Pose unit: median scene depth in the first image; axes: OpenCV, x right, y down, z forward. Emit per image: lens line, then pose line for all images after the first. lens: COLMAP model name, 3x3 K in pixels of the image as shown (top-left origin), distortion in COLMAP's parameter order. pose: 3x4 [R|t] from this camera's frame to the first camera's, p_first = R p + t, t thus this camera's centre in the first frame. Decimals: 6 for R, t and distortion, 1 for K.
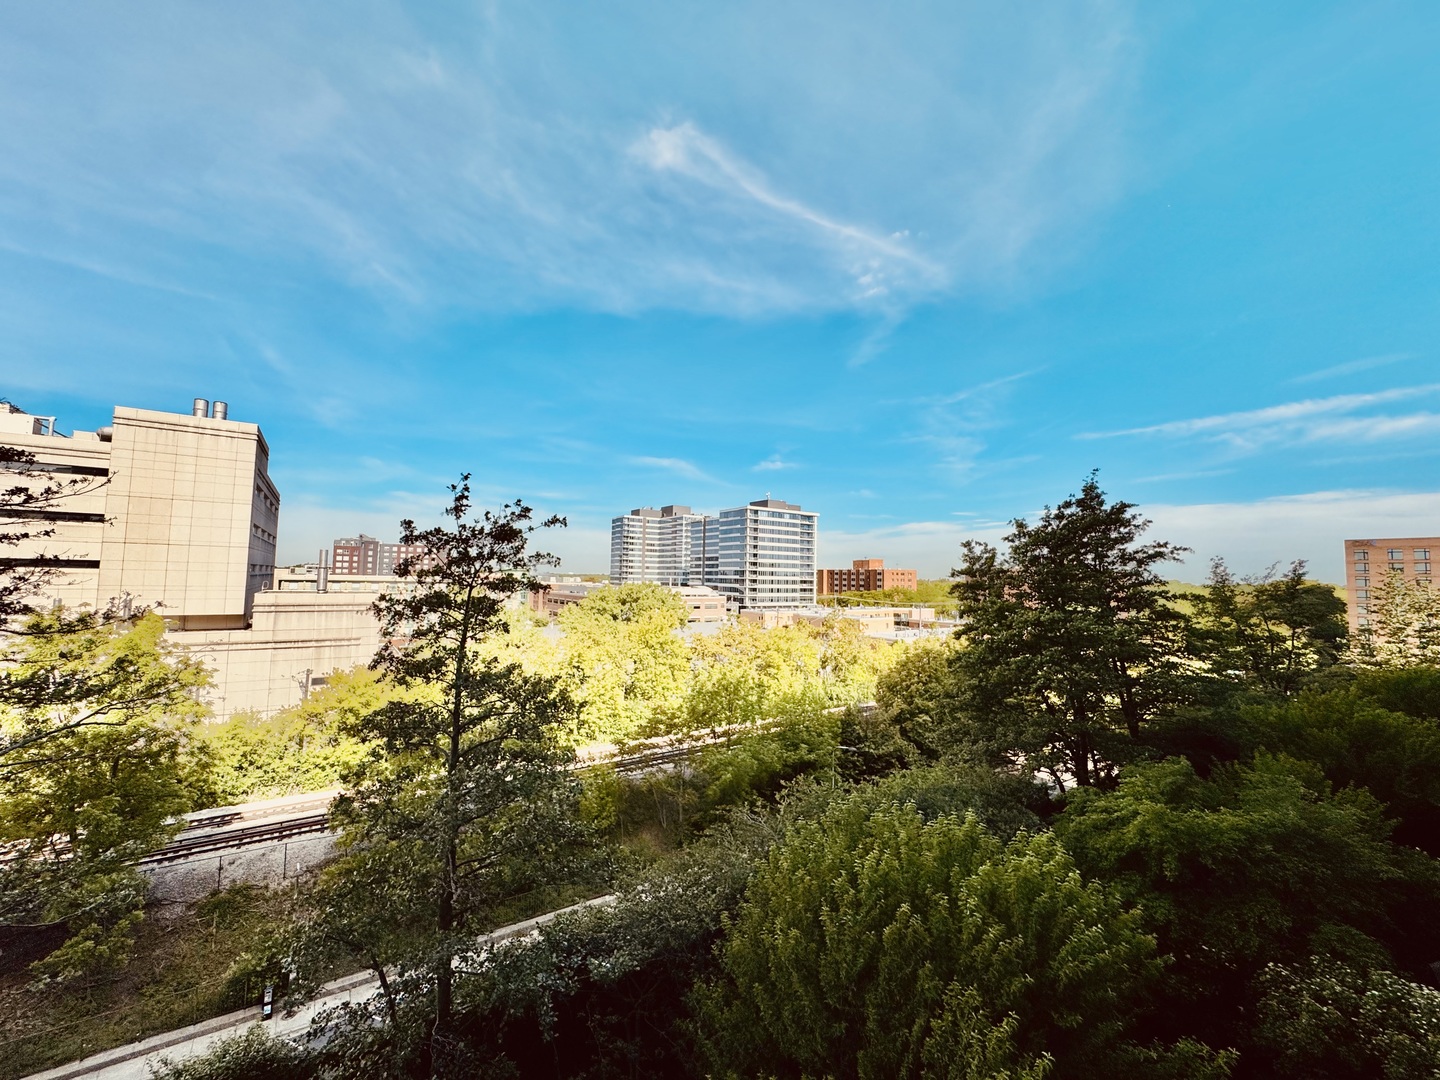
lens RADIAL K [[571.4, 0, 710.1], [0, 571.4, 539.3], [0, 0, 1]] dist [-0.004141, -0.000502]
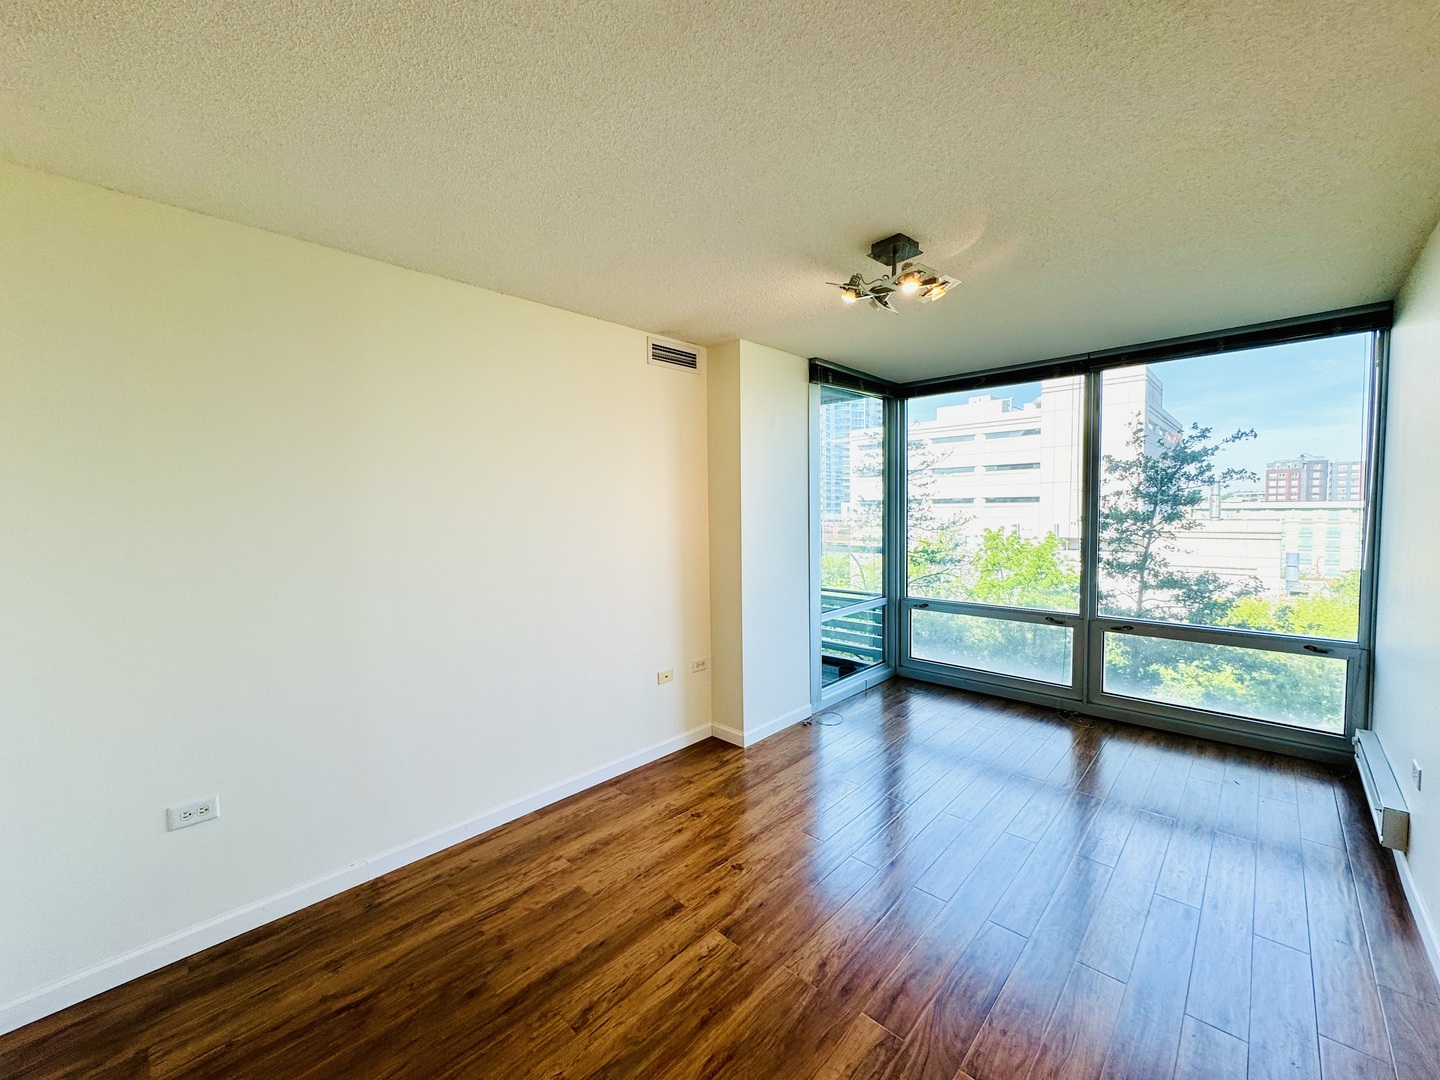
lens RADIAL K [[571.4, 0, 735.1], [0, 571.4, 545.8], [0, 0, 1]] dist [-0.004141, -0.000502]
pose [[0.224375, 0.042465, -0.973577, 0.135285], [0.086996, 0.994188, 0.063413, 0.004632], [0.970612, -0.098926, 0.219377, -0.030724]]
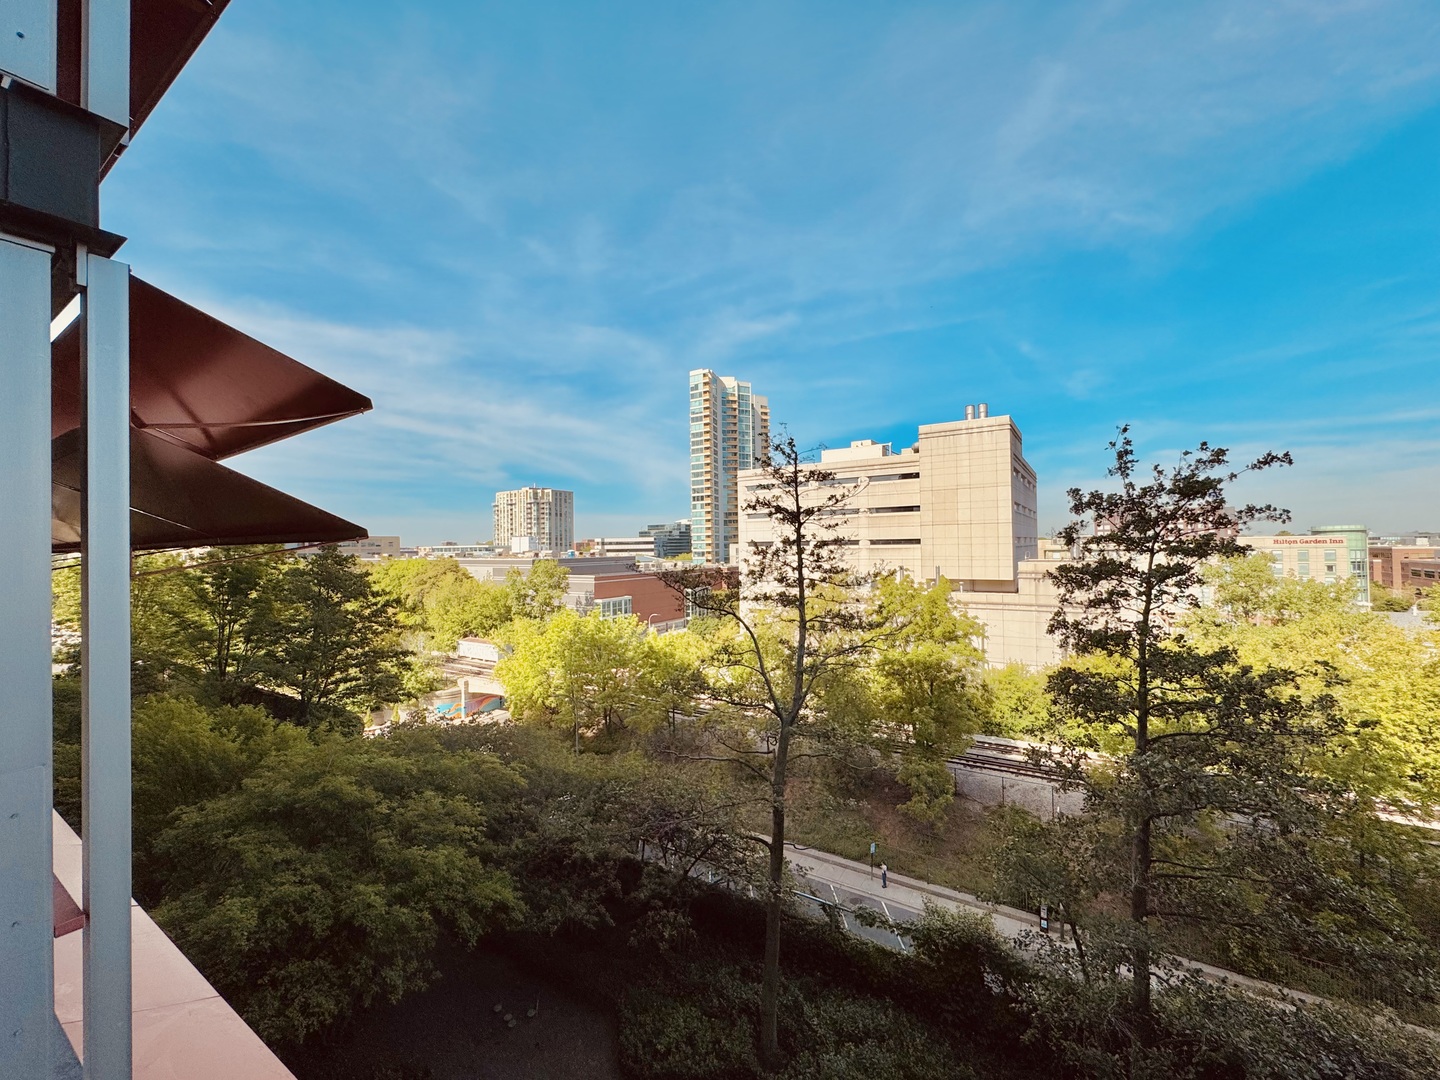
lens RADIAL K [[571.4, 0, 731.5], [0, 571.4, 545.2], [0, 0, 1]] dist [-0.004141, -0.000502]
pose [[0.400866, -0.027732, -0.915717, 0.030544], [0.086523, 0.996220, 0.007706, 0.002453], [0.912042, -0.082320, 0.401750, 0.016469]]
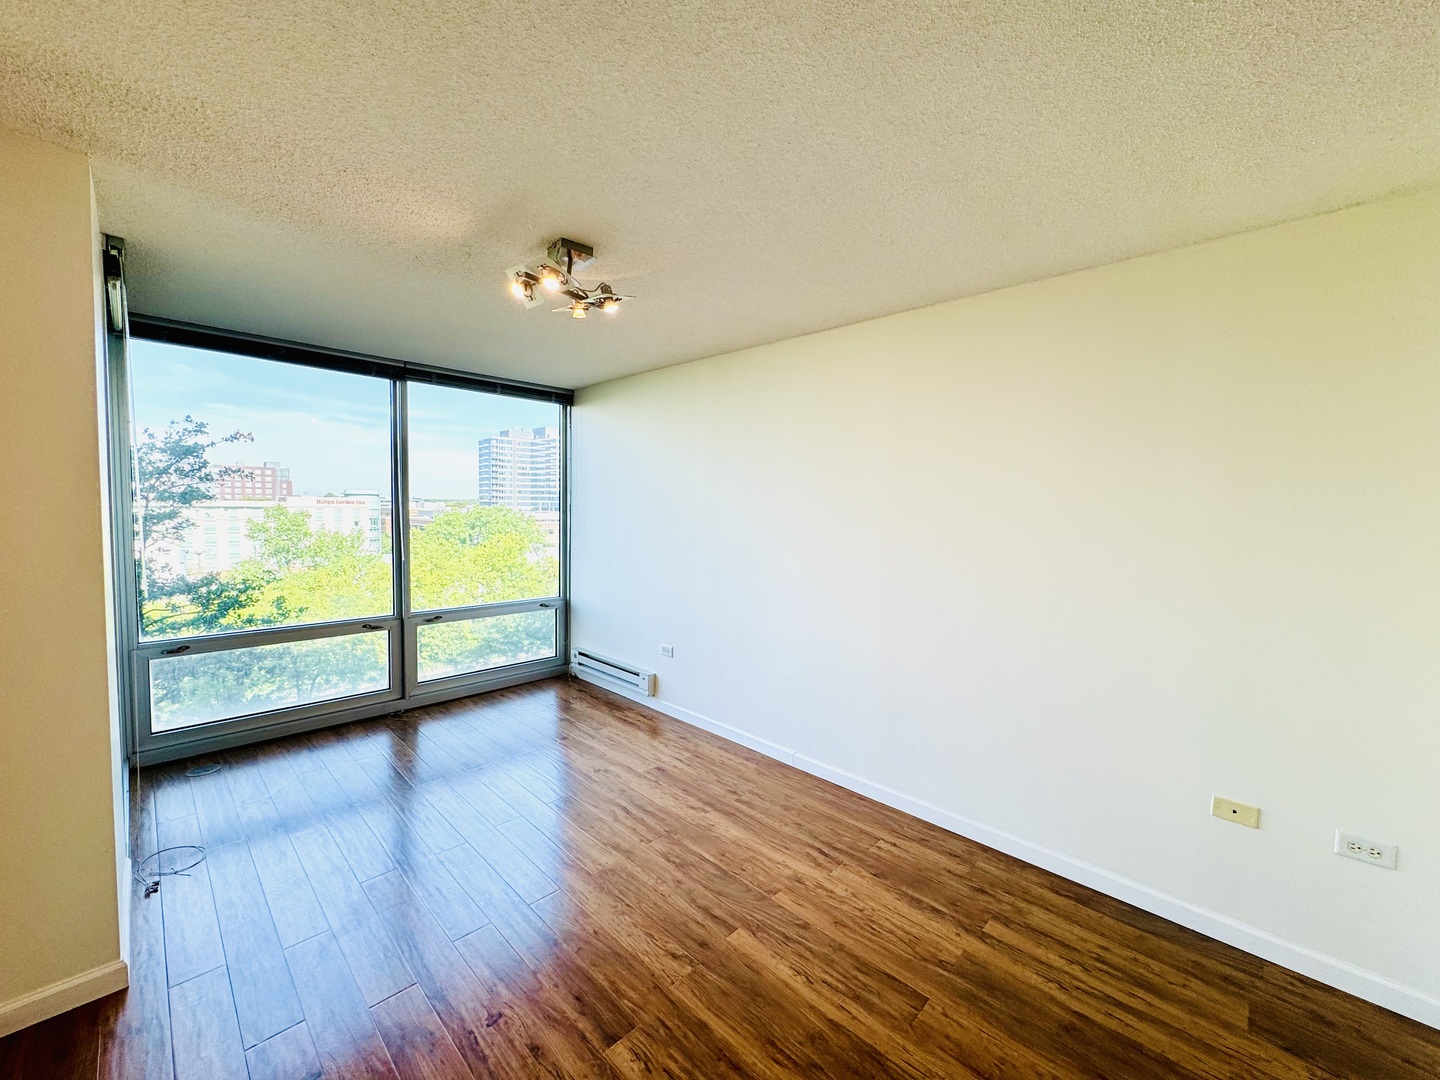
lens RADIAL K [[571.4, 0, 714.3], [0, 571.4, 540.3], [0, 0, 1]] dist [-0.004141, -0.000502]
pose [[0.980008, -0.013601, 0.198495, 0.096329], [-0.012749, 0.991317, 0.130872, 0.001696], [-0.198551, -0.130786, 0.971325, -0.054404]]
